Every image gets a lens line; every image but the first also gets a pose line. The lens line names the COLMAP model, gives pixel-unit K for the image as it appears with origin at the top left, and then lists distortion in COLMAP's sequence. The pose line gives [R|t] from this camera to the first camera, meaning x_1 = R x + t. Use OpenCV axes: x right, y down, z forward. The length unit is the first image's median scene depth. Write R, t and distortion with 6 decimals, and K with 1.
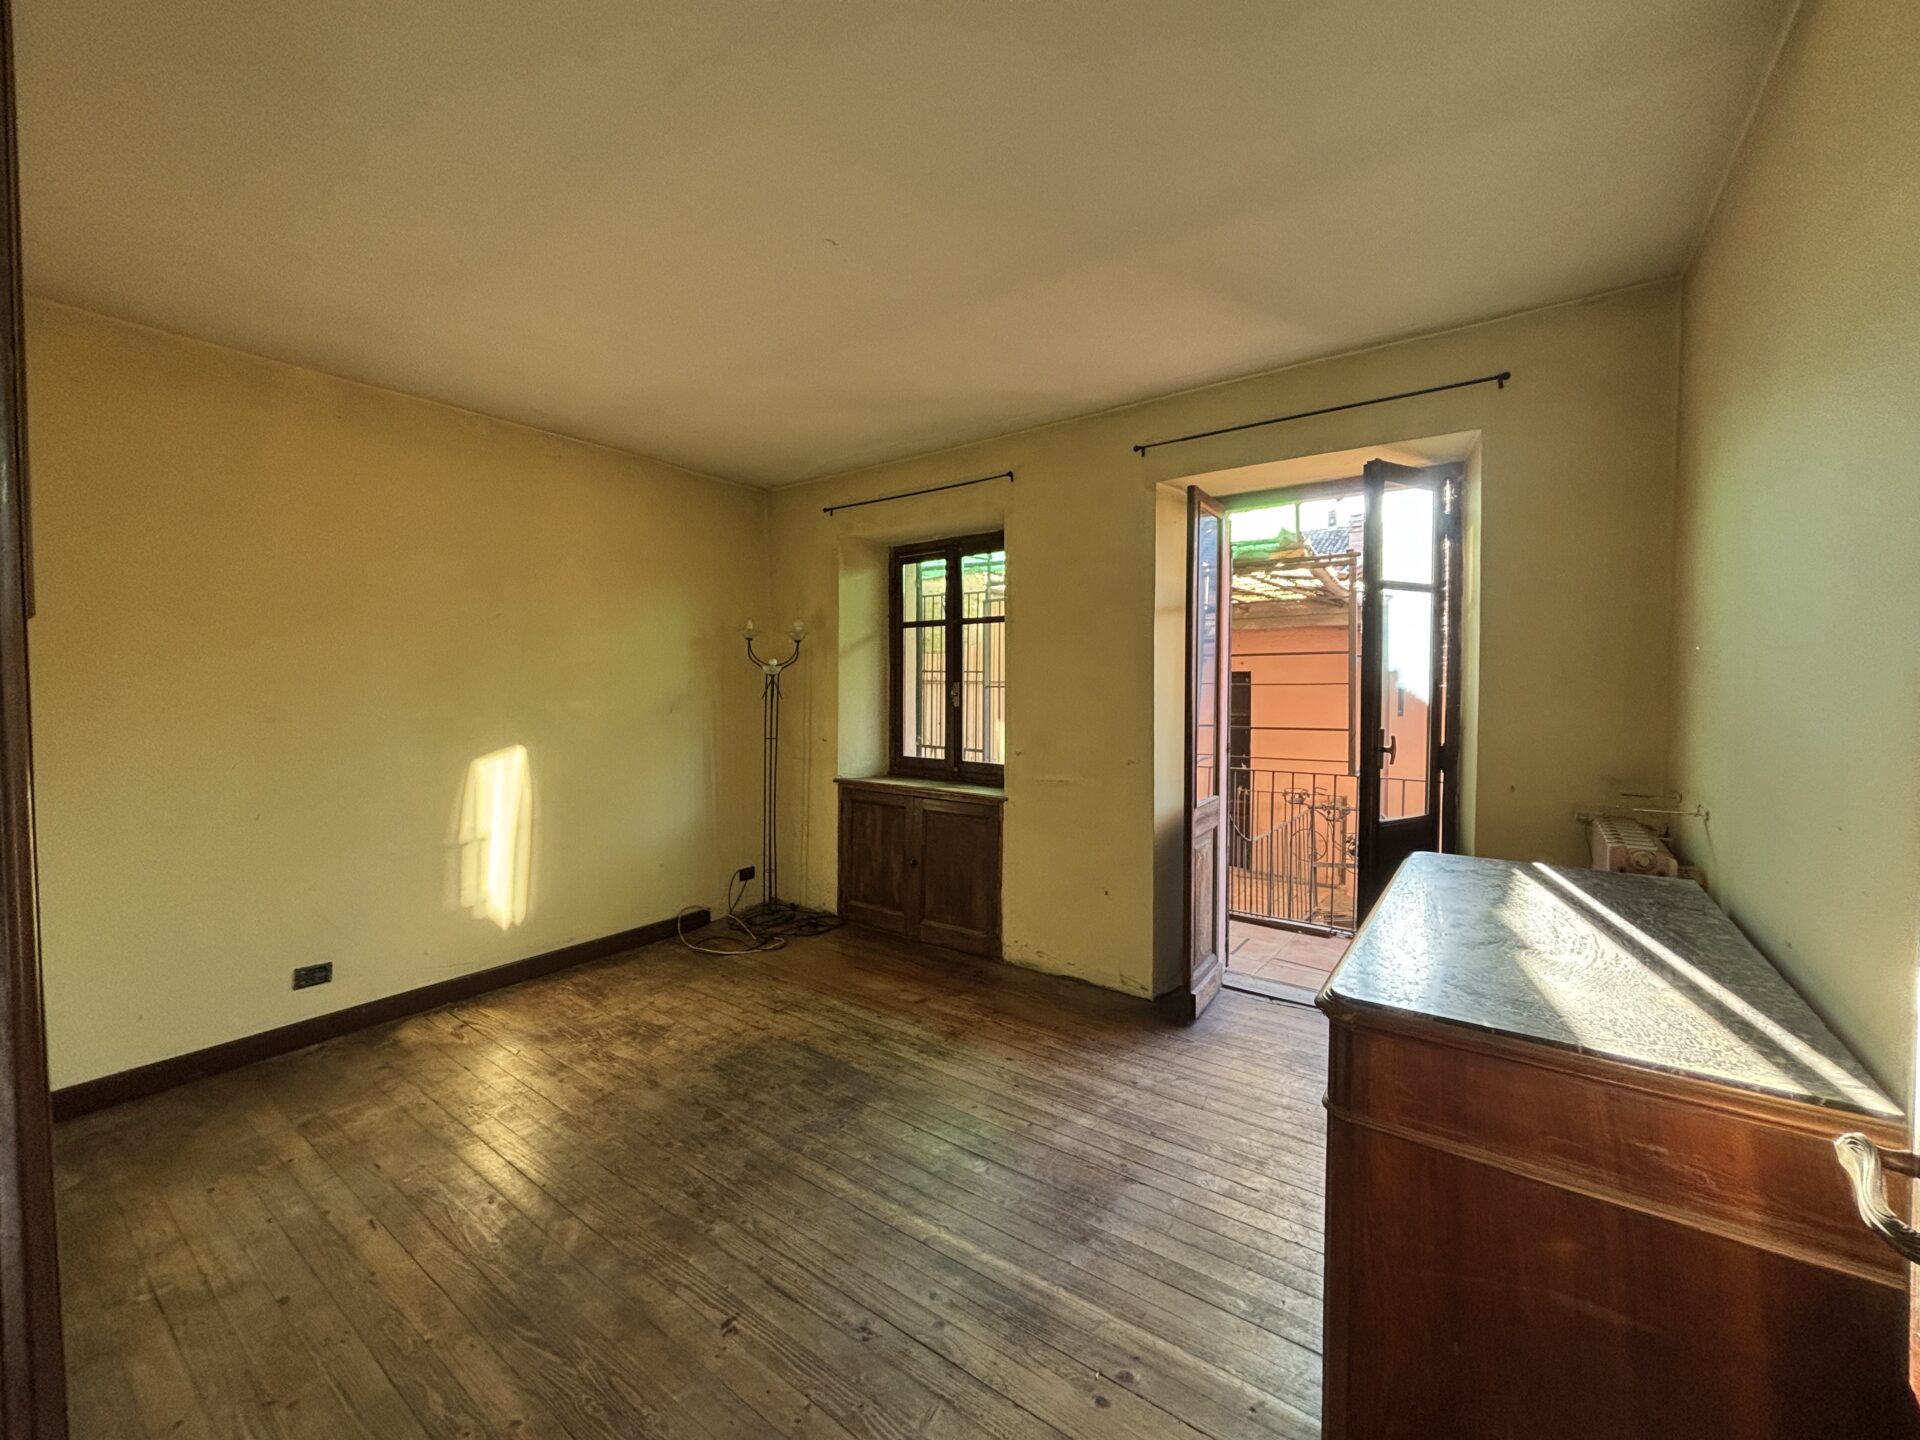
lens RADIAL K [[768.7, 0, 960.4], [0, 768.7, 705.2], [0, 0, 1]] dist [0.005227, -0.001659]
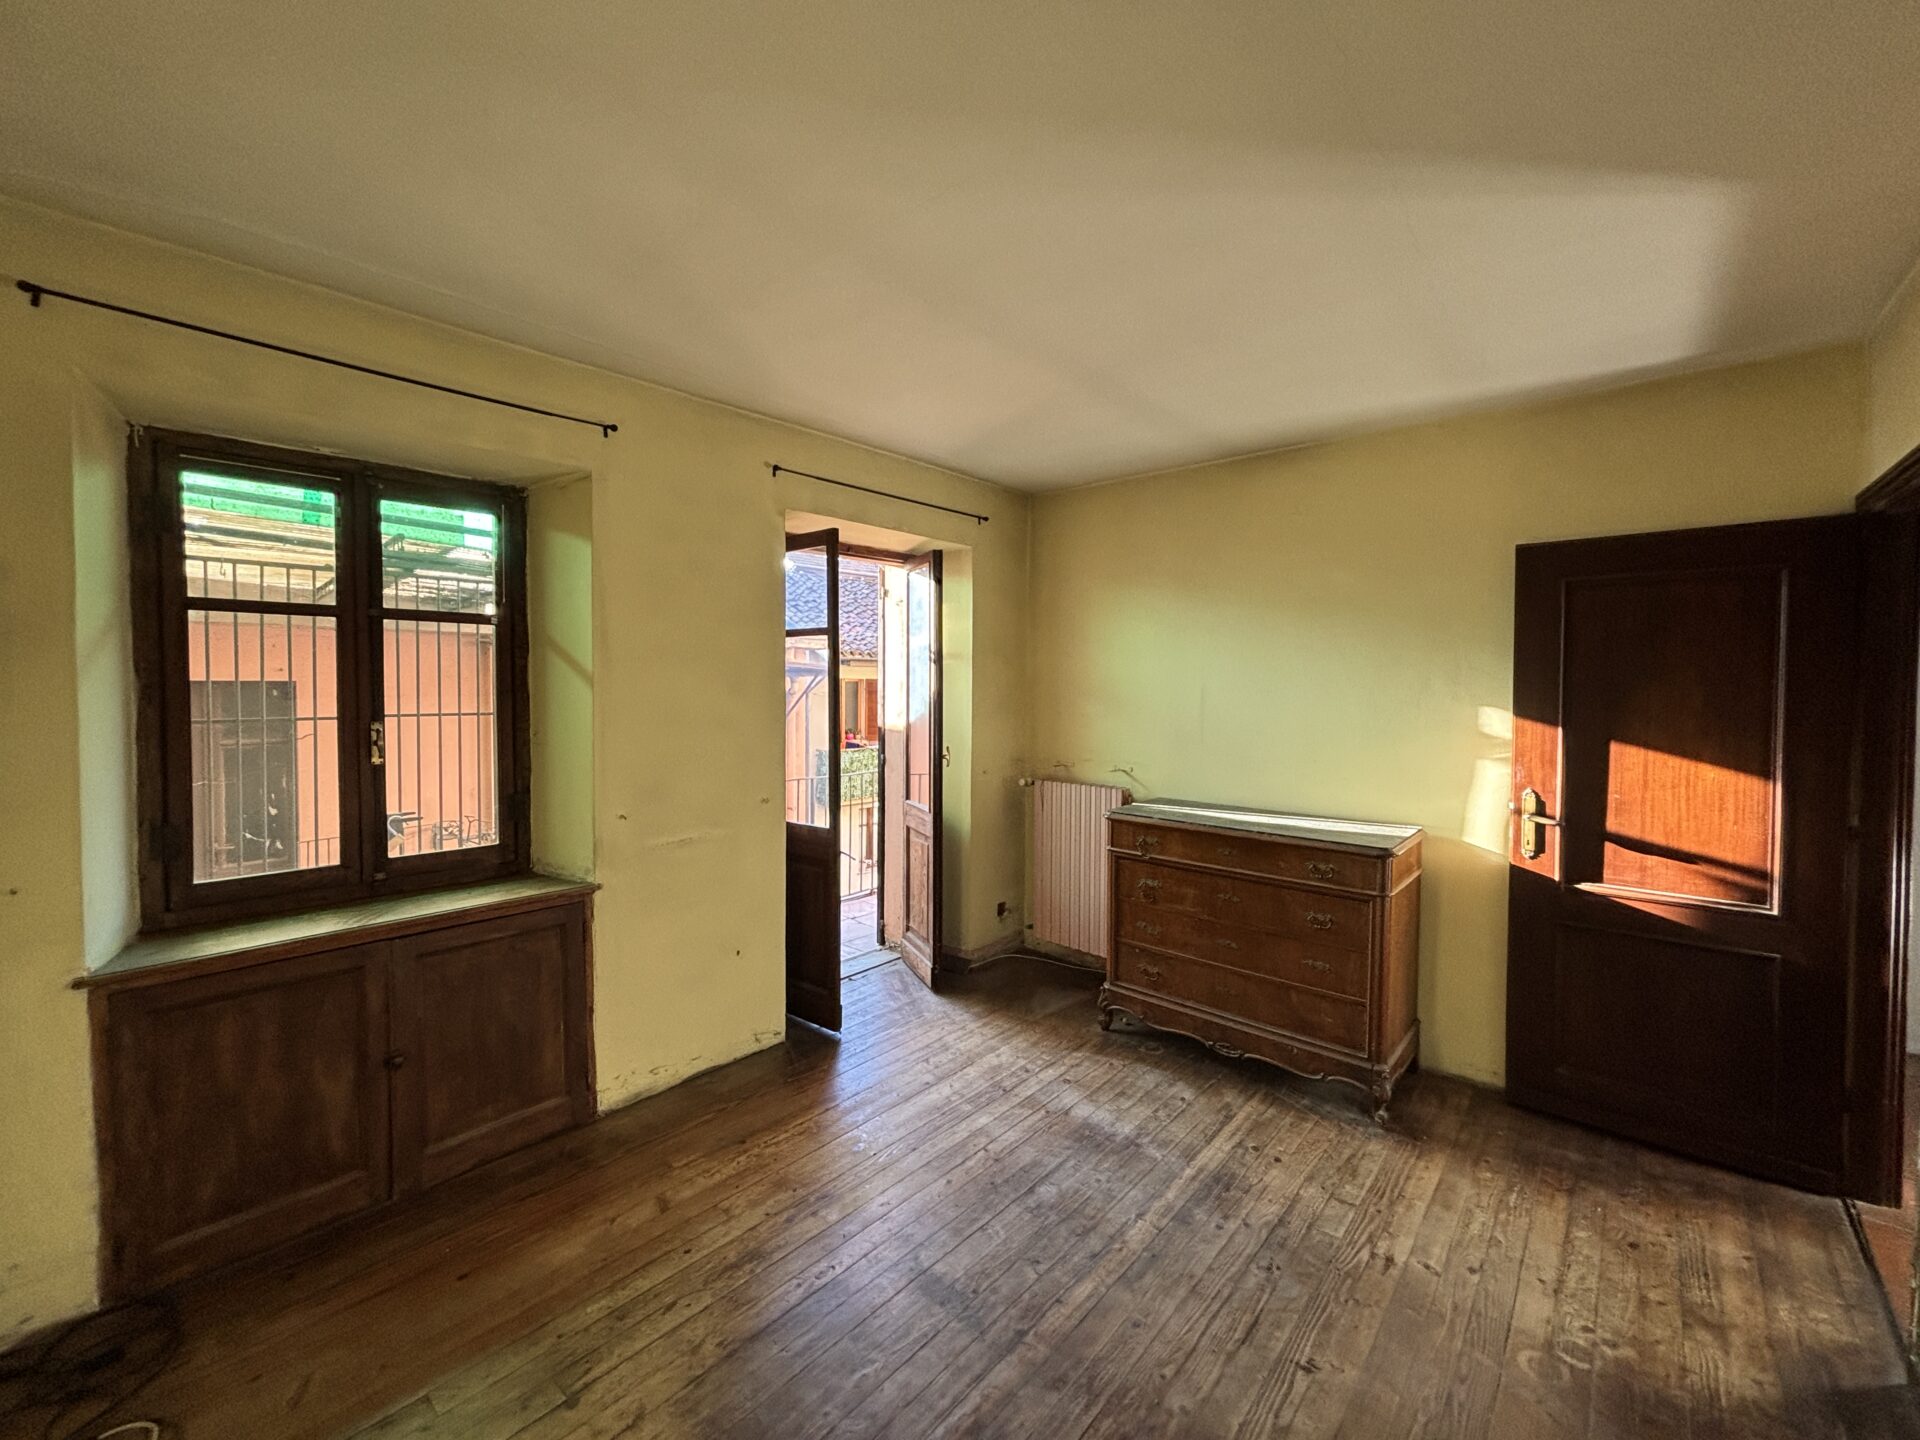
lens RADIAL K [[768.7, 0, 949.5], [0, 768.7, 715.4], [0, 0, 1]] dist [0.005227, -0.001659]
pose [[0.108348, -0.038404, 0.993371, -0.713479], [0.025539, 0.999031, 0.035837, -0.060052], [-0.993785, 0.021487, 0.109224, 0.714560]]
